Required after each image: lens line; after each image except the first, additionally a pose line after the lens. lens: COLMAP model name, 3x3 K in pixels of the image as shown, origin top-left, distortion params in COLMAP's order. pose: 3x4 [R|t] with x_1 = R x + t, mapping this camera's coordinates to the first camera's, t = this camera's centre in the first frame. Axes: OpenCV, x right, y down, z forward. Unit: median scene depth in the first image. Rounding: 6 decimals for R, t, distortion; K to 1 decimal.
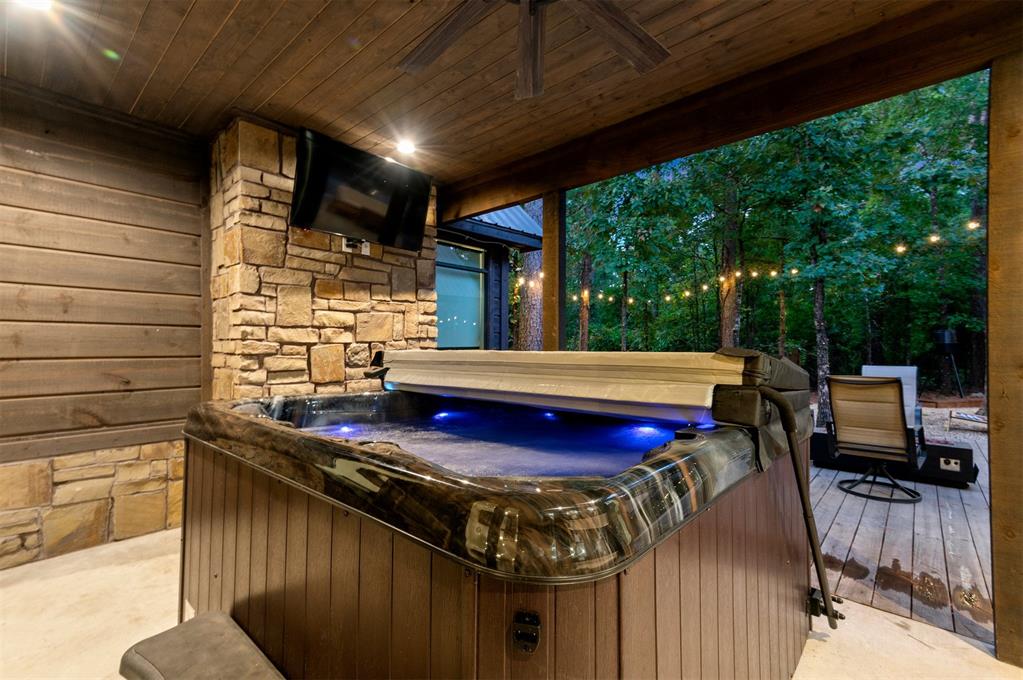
lens RADIAL K [[460.5, 0, 510.8], [0, 460.5, 336.4], [0, 0, 1]] dist [0.023366, -0.000124]
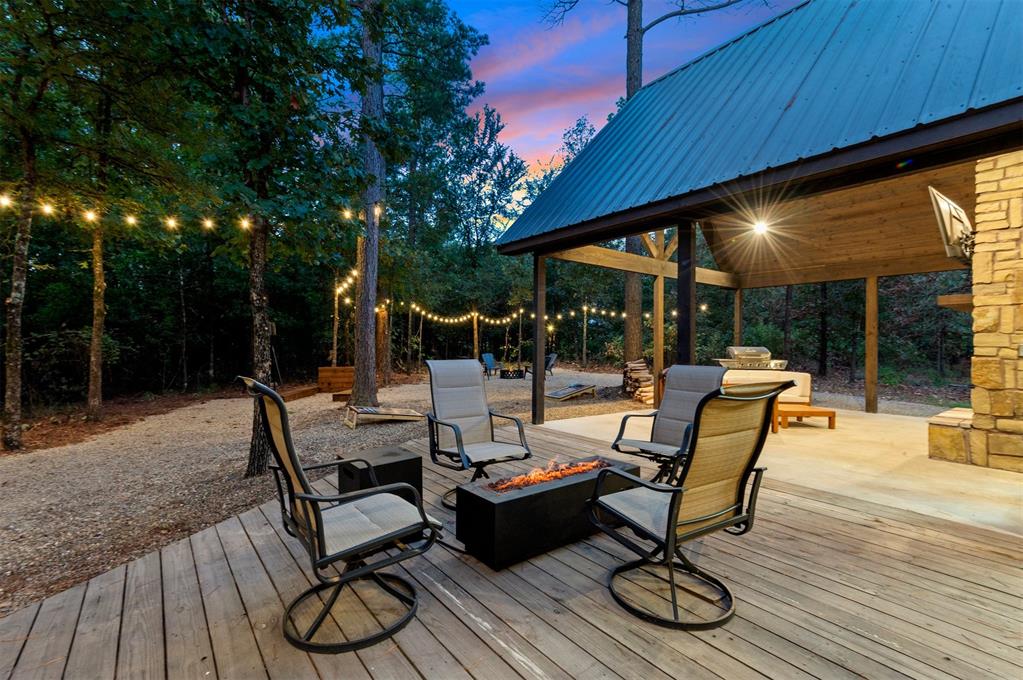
lens RADIAL K [[460.5, 0, 510.8], [0, 460.5, 336.4], [0, 0, 1]] dist [0.023366, -0.000124]
pose [[0.190596, 0.010553, 0.981612, 0.070094], [-0.023832, 0.999697, -0.006120, 0.013532], [-0.981379, -0.022228, 0.190789, 0.344250]]
